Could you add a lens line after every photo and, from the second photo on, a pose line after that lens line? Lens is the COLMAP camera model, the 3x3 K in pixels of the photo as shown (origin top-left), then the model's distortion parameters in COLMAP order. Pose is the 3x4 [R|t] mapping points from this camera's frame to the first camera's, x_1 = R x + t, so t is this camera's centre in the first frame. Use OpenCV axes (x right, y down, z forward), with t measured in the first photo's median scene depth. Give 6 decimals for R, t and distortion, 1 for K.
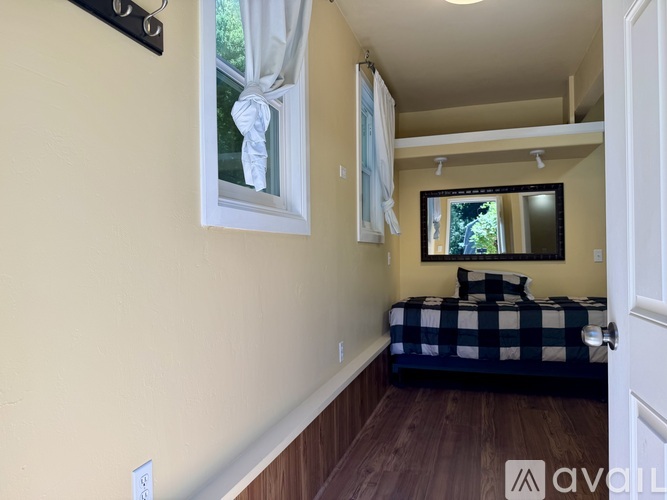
lens RADIAL K [[464.2, 0, 334.2], [0, 464.2, 250.4], [0, 0, 1]] dist [0.039172, -0.050884]
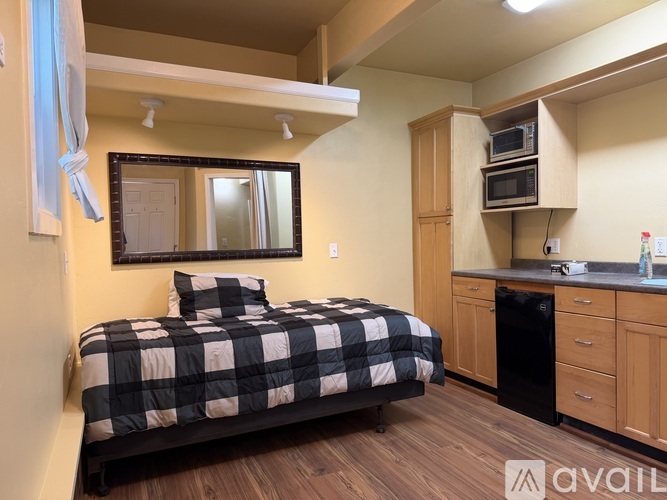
lens RADIAL K [[464.2, 0, 330.7], [0, 464.2, 253.3], [0, 0, 1]] dist [0.039172, -0.050884]
pose [[0.745961, -0.015732, 0.665804, -0.018264], [0.008868, 0.999867, 0.013689, 0.004260], [-0.665931, -0.004307, 0.746001, 0.419468]]
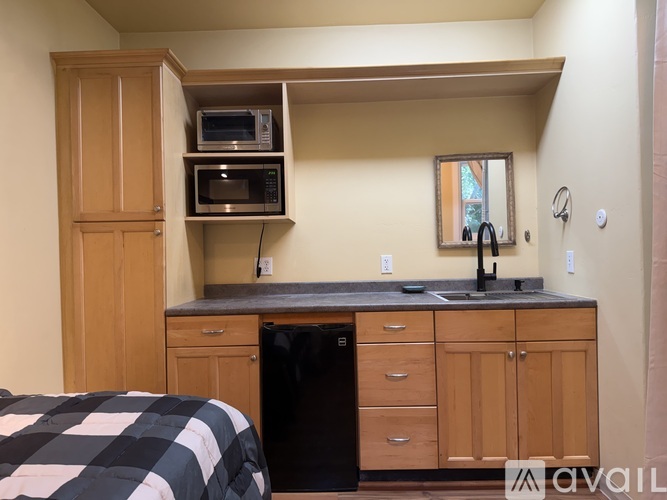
lens RADIAL K [[464.2, 0, 304.7], [0, 464.2, 251.4], [0, 0, 1]] dist [0.039172, -0.050884]
pose [[-0.264672, 0.031281, 0.963831, 0.128692], [0.031176, 0.999229, -0.023869, 0.002146], [-0.963835, 0.023730, -0.265443, 0.825594]]
